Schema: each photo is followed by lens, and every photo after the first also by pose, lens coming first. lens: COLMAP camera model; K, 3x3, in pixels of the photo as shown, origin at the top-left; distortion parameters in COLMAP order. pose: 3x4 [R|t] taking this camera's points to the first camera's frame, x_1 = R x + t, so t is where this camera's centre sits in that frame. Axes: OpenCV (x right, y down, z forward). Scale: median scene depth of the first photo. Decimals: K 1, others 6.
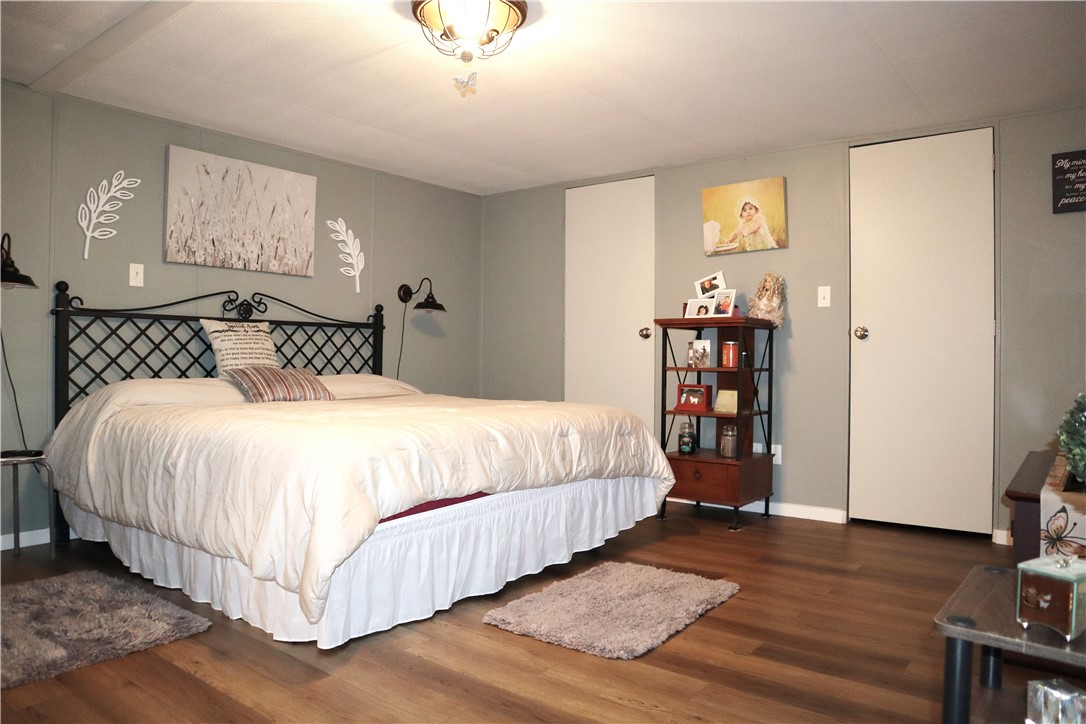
lens RADIAL K [[755.4, 0, 543.0], [0, 755.4, 362.0], [0, 0, 1]] dist [-0.135255, 0.100491]
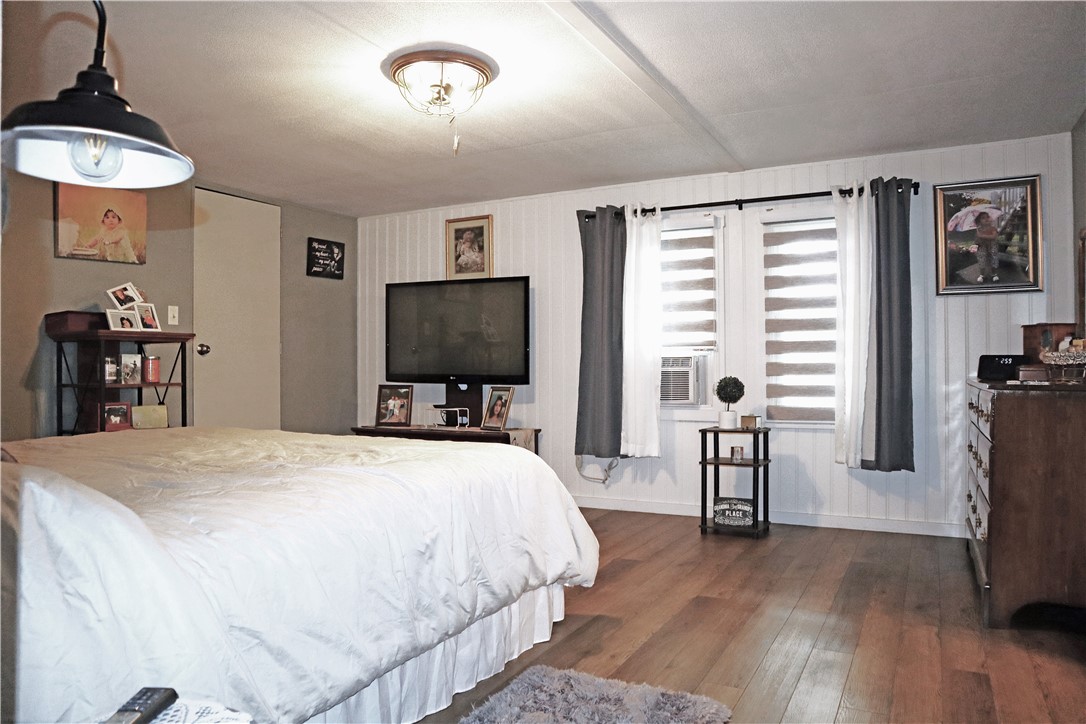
lens RADIAL K [[755.4, 0, 543.0], [0, 755.4, 362.0], [0, 0, 1]] dist [-0.135255, 0.100491]
pose [[-0.173173, -0.002851, 0.984887, -0.772890], [0.008141, 0.999958, 0.004326, -0.019268], [-0.984858, 0.008767, -0.173142, 0.641670]]
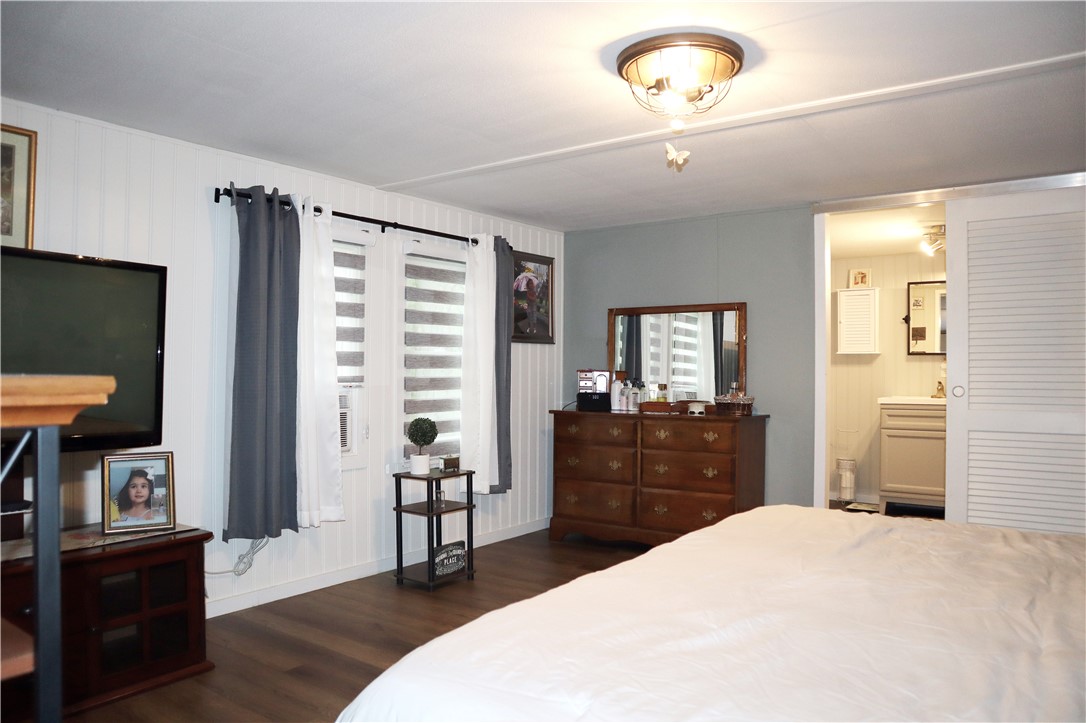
lens RADIAL K [[769.5, 0, 543.0], [0, 769.5, 361.5], [0, 0, 1]] dist [-0.124421, 0.080115]
pose [[-0.999320, -0.013432, -0.034336, 0.062445], [-0.013255, 0.999898, -0.005382, -0.059769], [0.034404, -0.004923, -0.999396, 1.183909]]
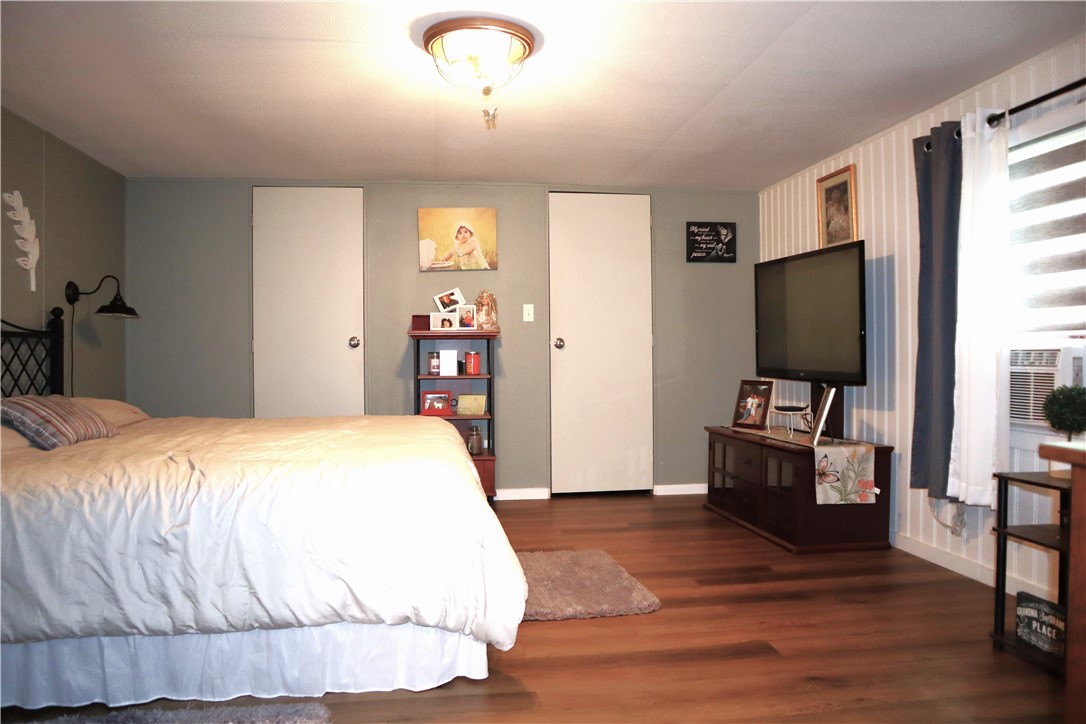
lens RADIAL K [[769.5, 0, 543.0], [0, 769.5, 362.0], [0, 0, 1]] dist [-0.124421, 0.080115]
pose [[0.689692, -0.022079, 0.723766, -0.500863], [0.016456, 0.999755, 0.014816, -0.026324], [-0.723916, 0.001692, 0.689886, 0.122589]]
